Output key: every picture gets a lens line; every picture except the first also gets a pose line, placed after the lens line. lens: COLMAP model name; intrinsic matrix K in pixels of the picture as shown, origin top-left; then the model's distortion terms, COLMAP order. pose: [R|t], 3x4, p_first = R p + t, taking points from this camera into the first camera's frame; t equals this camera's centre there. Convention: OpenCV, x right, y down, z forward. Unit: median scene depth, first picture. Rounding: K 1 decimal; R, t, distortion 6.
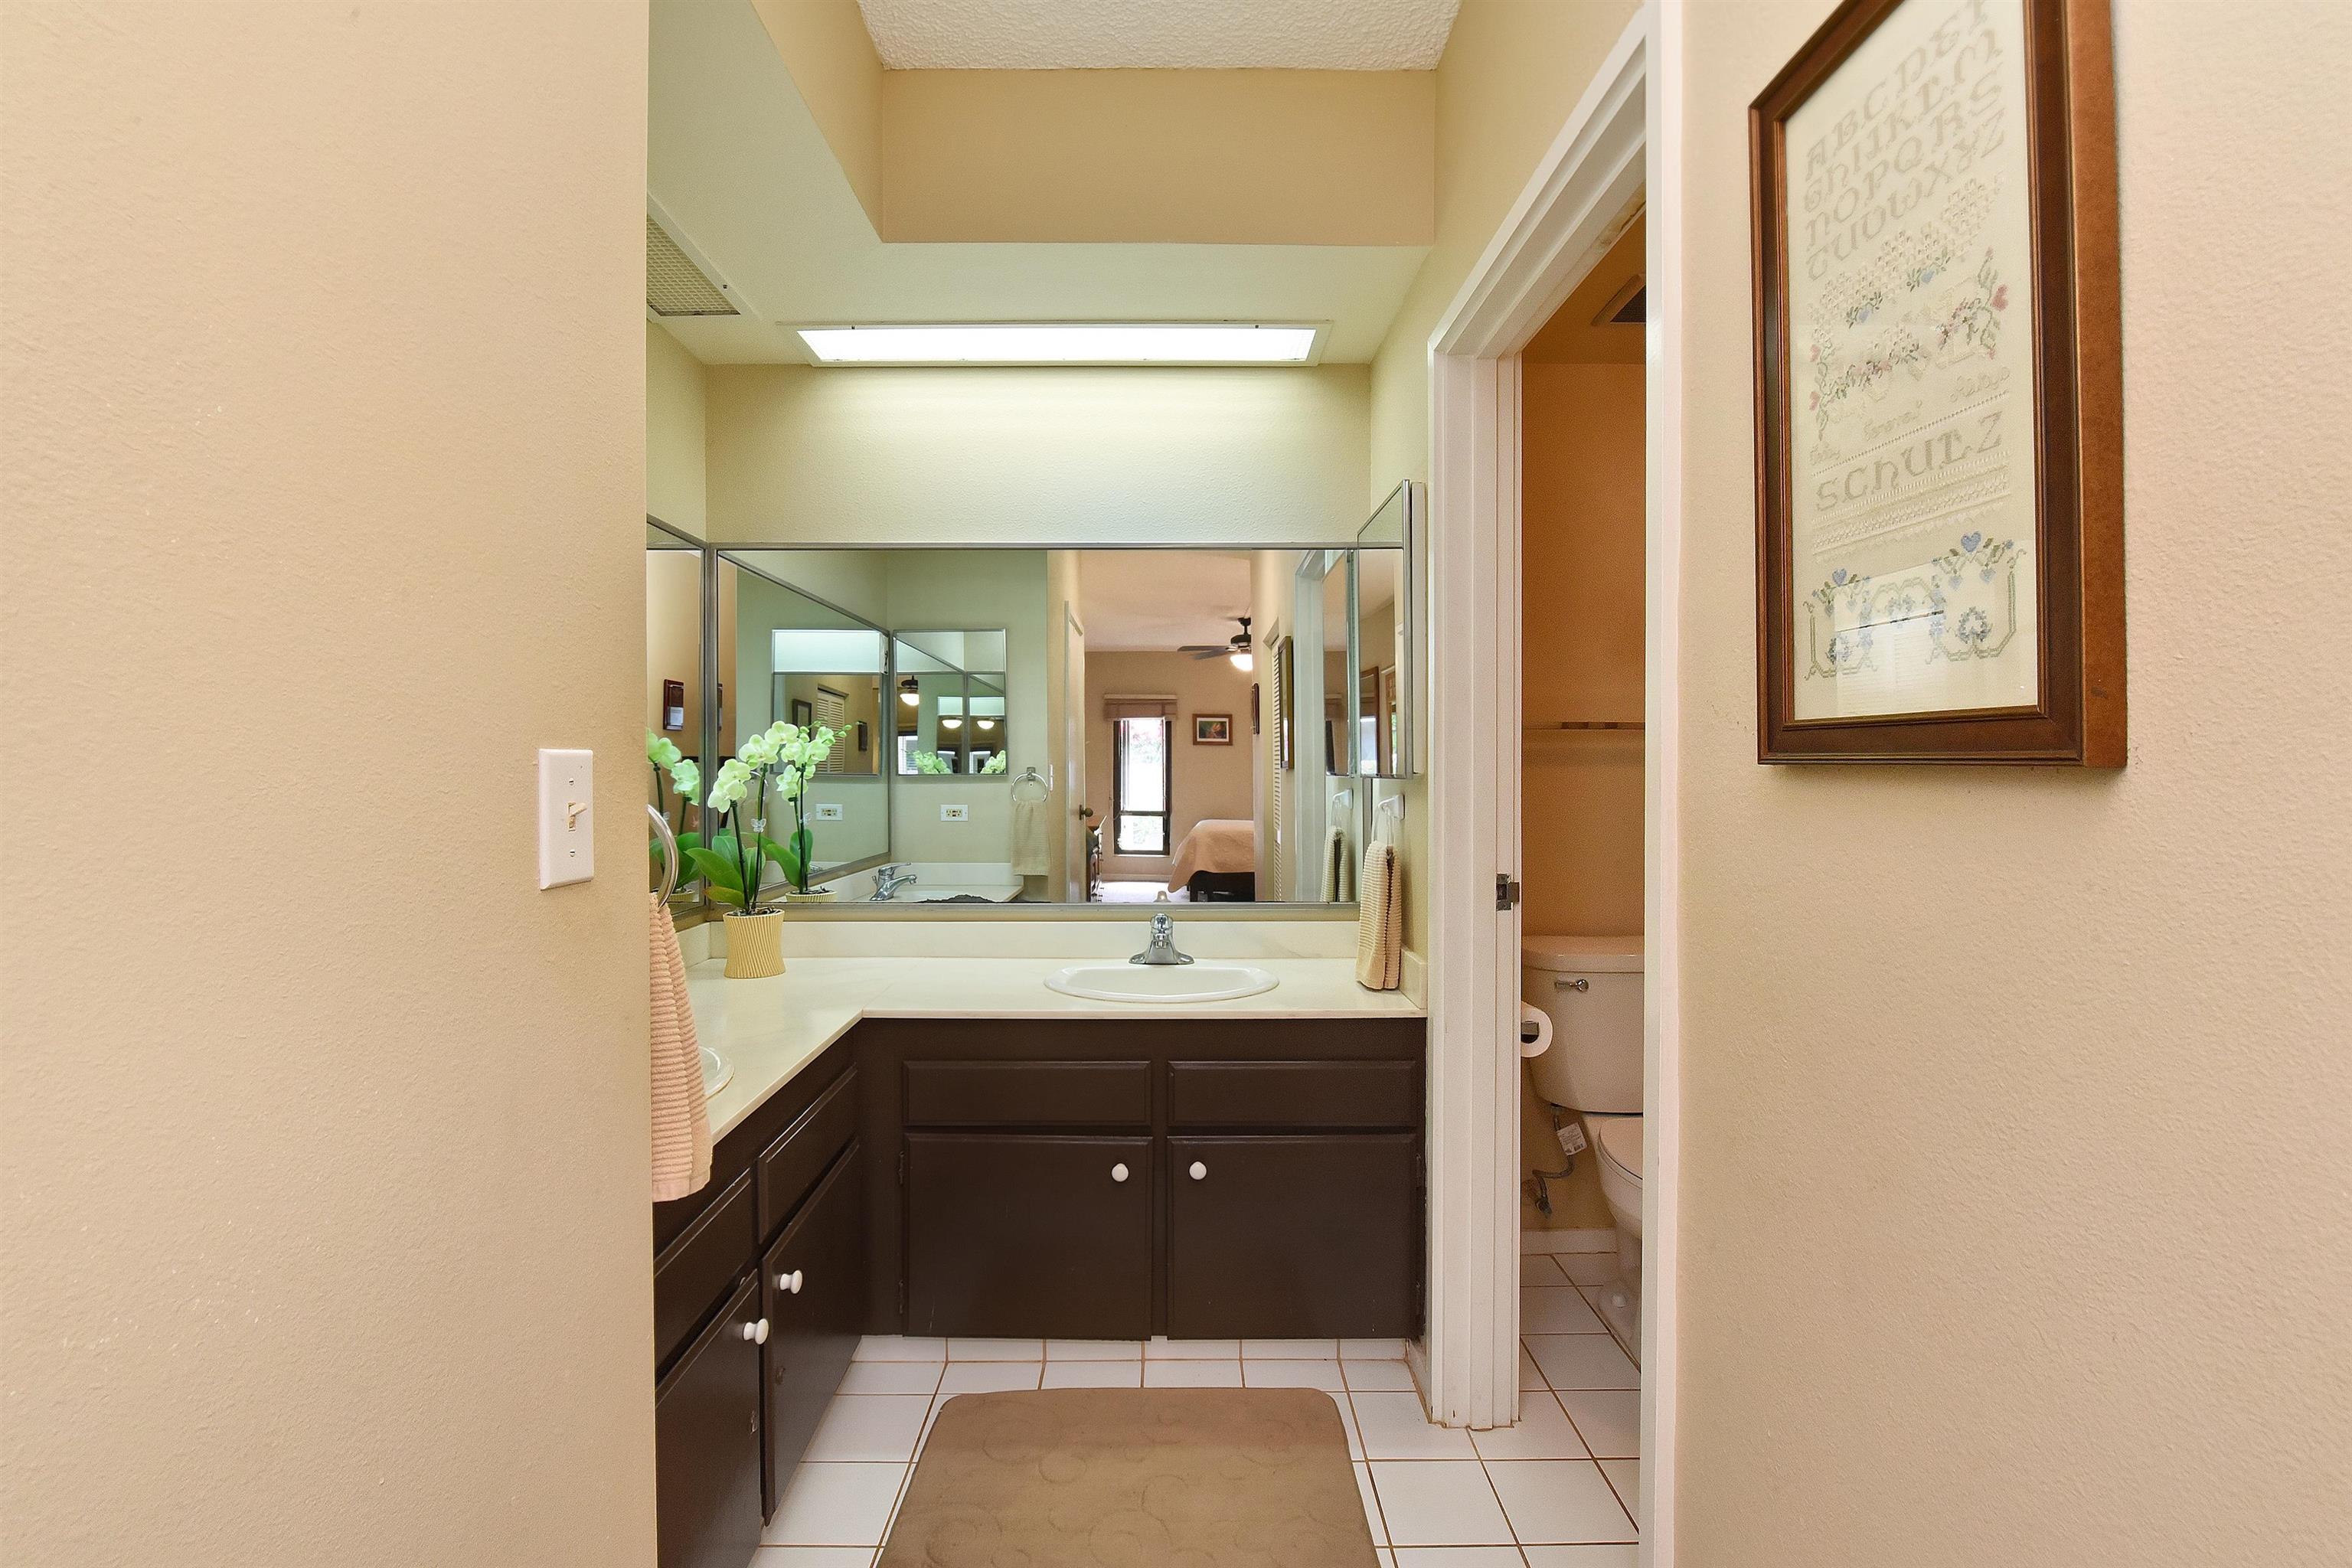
lens RADIAL K [[874.5, 0, 1176.0], [0, 874.5, 784.0], [0, 0, 1]] dist [-0.027678, 0.000024]
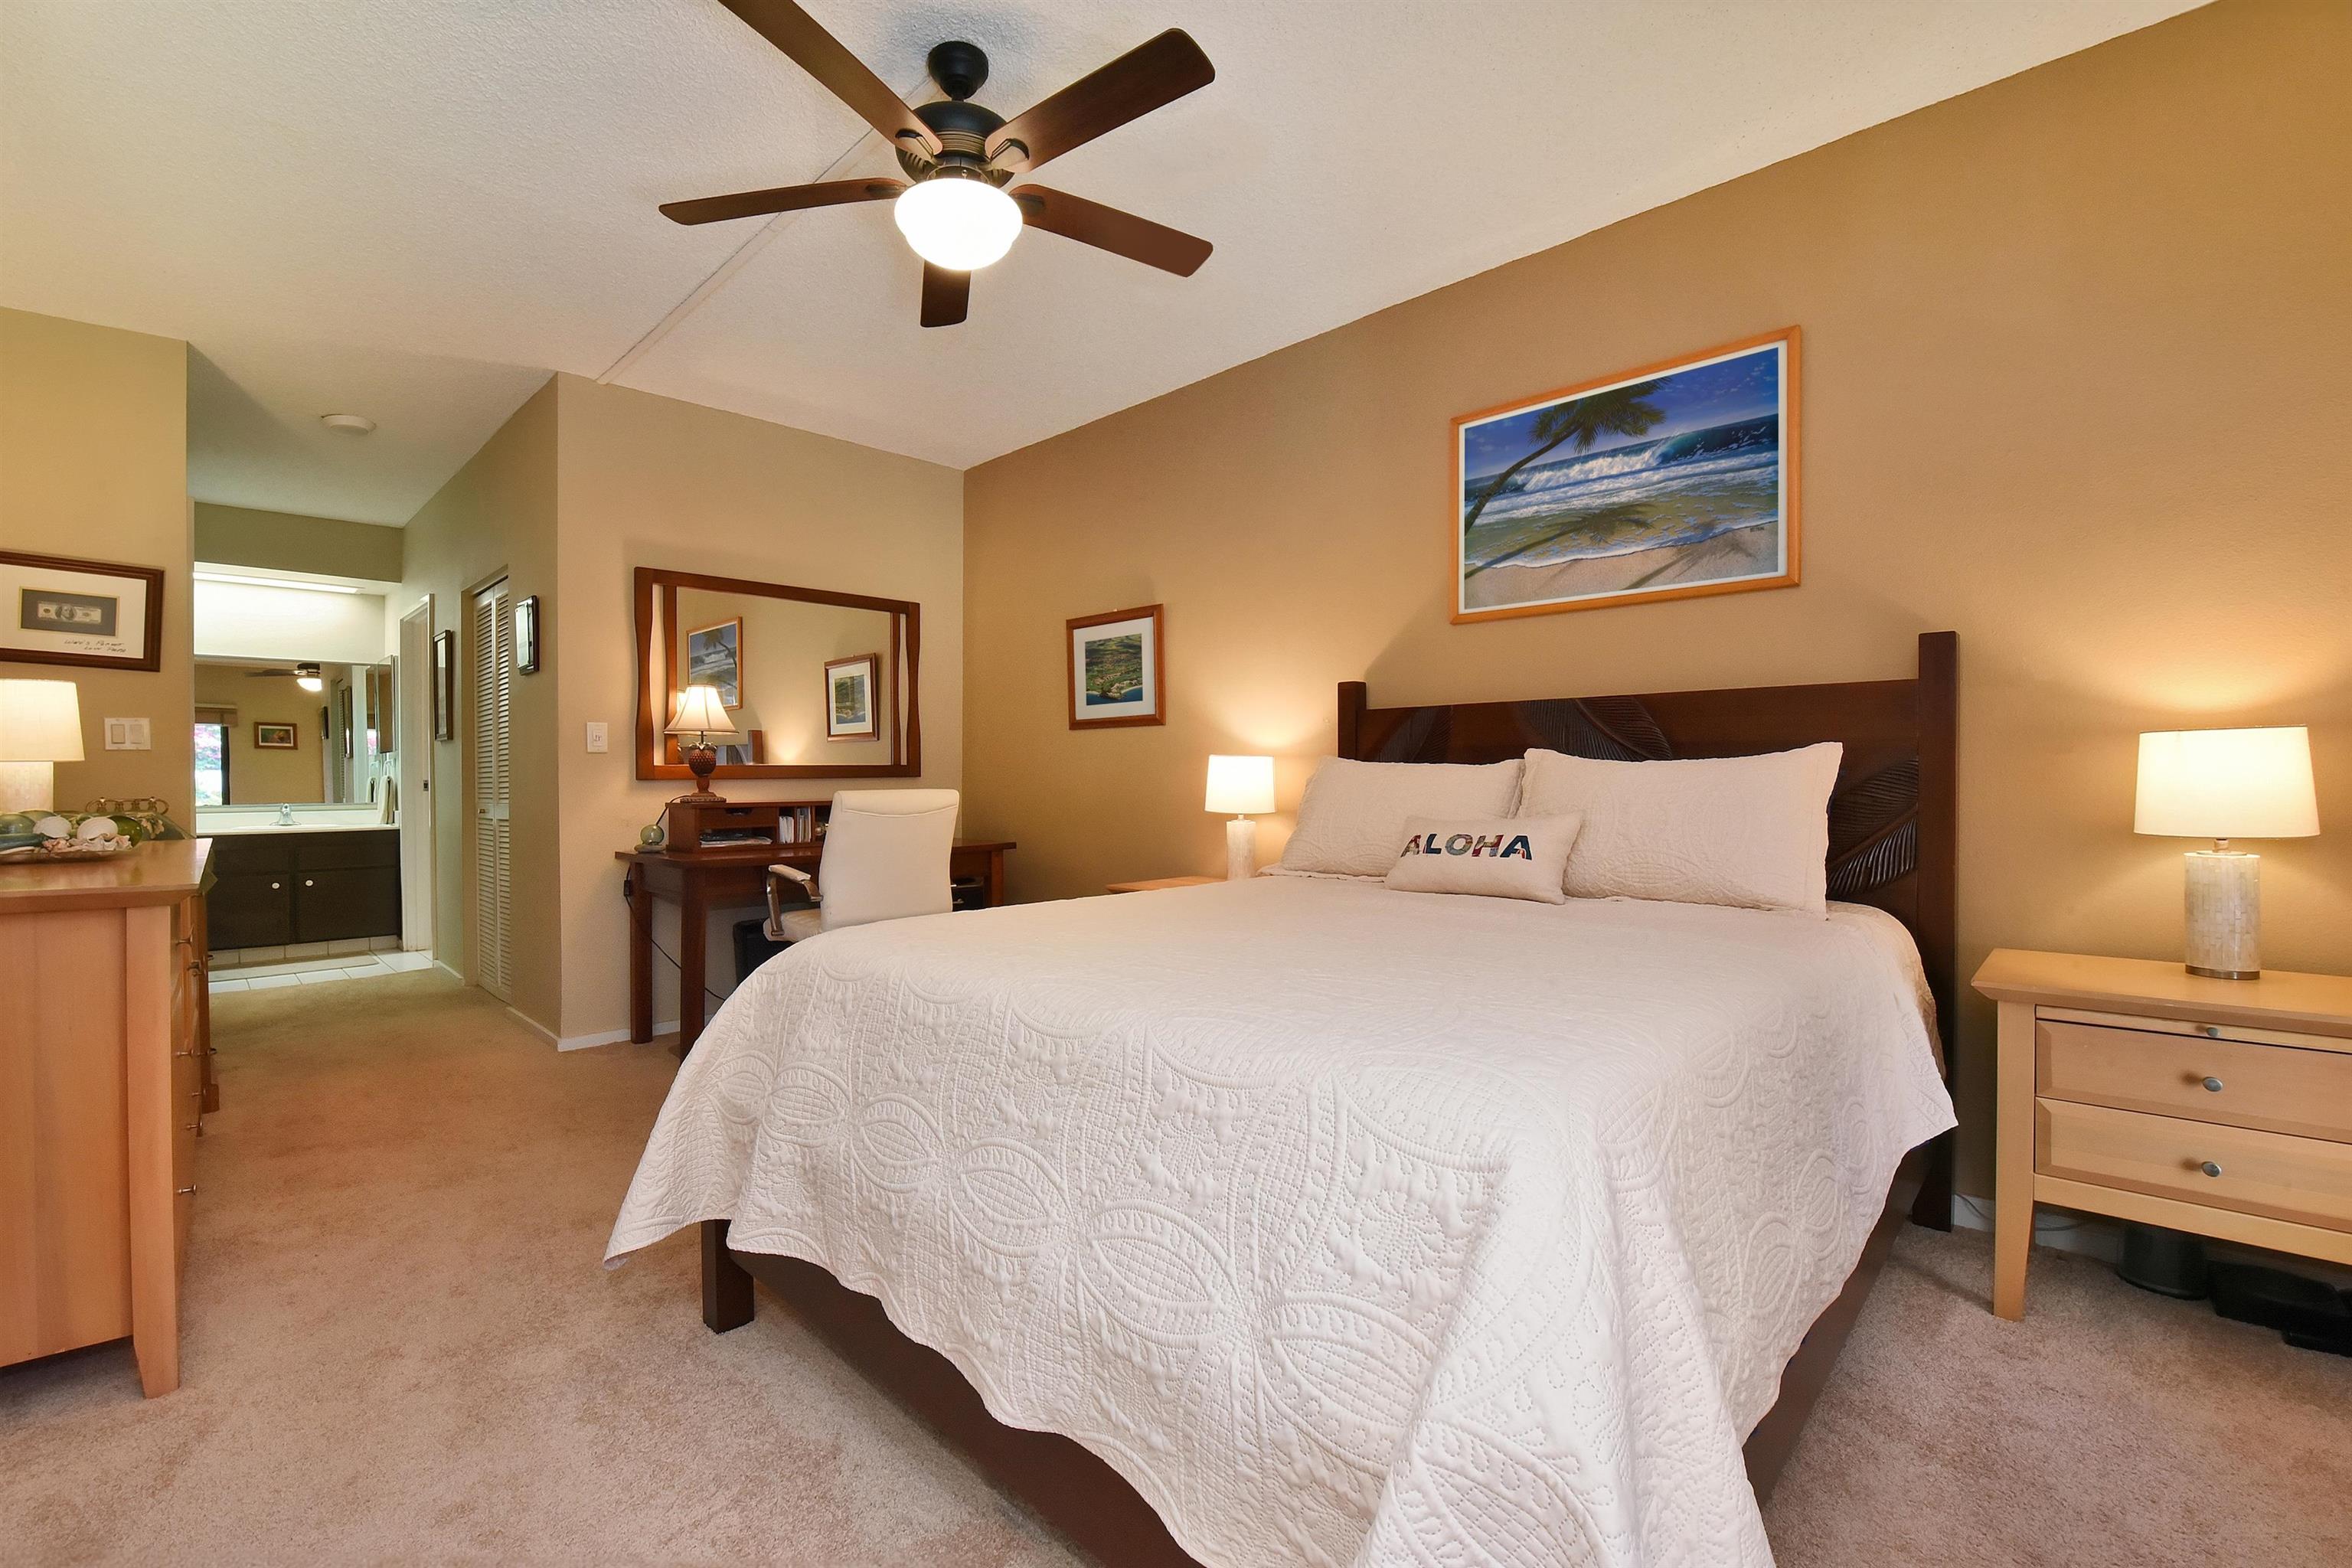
lens RADIAL K [[977.4, 0, 1212.3], [0, 977.4, 784.9], [0, 0, 1]] dist [-0.001106, -0.000284]
pose [[0.671311, -0.007777, 0.741135, -0.100280], [0.022305, 0.999704, -0.009714, 0.052776], [-0.740840, 0.023052, 0.671286, -0.953949]]
